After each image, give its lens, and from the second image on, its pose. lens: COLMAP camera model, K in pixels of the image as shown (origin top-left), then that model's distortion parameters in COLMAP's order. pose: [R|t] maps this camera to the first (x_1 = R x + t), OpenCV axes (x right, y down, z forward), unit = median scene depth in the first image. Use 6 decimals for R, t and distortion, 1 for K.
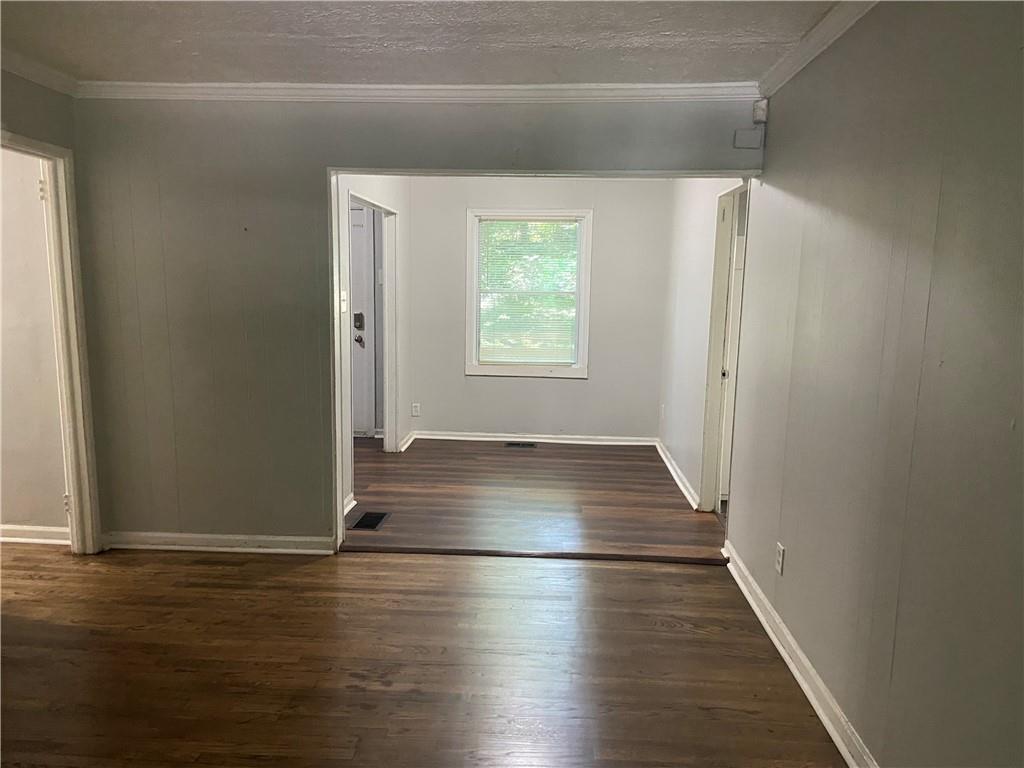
lens RADIAL K [[772.0, 0, 505.5], [0, 772.0, 383.9], [0, 0, 1]] dist [0.121607, -0.156265]
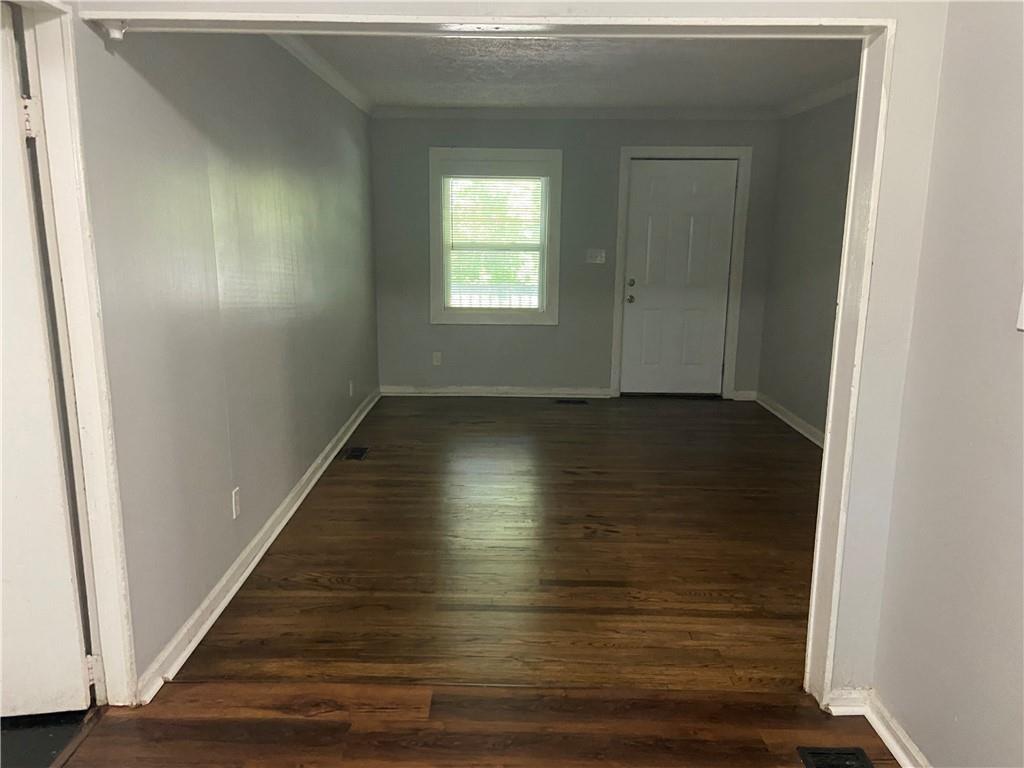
lens RADIAL K [[772.0, 0, 505.5], [0, 772.0, 383.9], [0, 0, 1]] dist [0.121607, -0.156265]
pose [[-0.997508, -0.010089, -0.069829, 0.074822], [-0.032310, 0.945165, 0.324991, -0.245011], [0.062721, 0.326437, -0.943136, 1.822011]]
